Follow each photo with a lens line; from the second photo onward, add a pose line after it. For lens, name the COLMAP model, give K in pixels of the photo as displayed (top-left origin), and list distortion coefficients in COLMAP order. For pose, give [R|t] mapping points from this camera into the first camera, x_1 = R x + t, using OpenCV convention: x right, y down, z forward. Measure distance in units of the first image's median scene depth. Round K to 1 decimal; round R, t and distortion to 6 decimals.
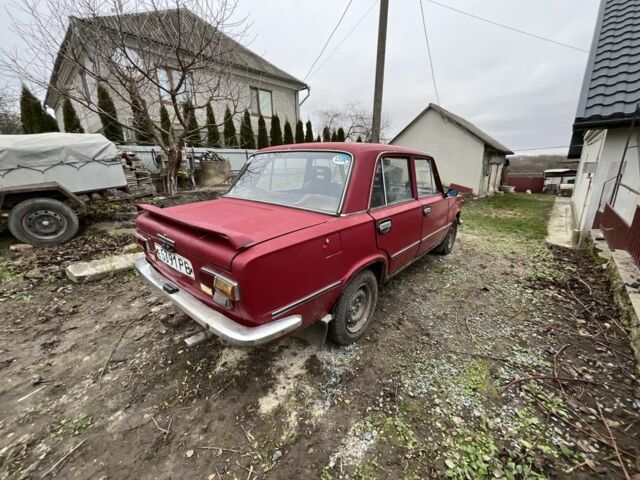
lens RADIAL K [[269.4, 0, 320.0], [0, 269.4, 240.0], [0, 0, 1]] dist [0.000485, 0.000078]
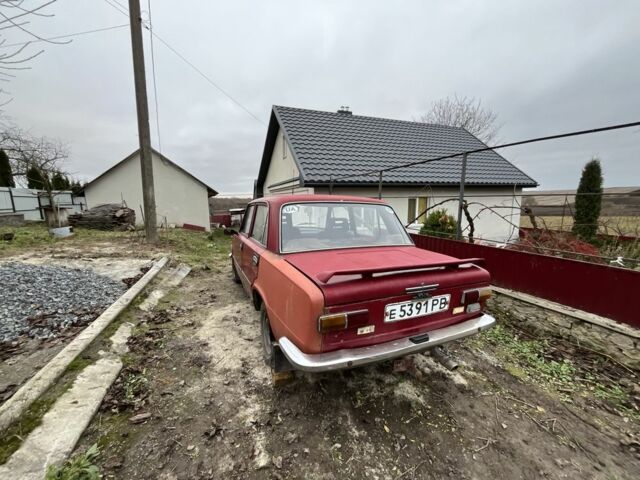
lens RADIAL K [[269.4, 0, 320.0], [0, 269.4, 240.0], [0, 0, 1]] dist [0.000485, 0.000078]
pose [[0.403996, -0.113902, 0.907642, -0.315464], [0.239049, 0.970885, 0.015436, -0.055334], [-0.882974, 0.210735, 0.419462, 0.169155]]
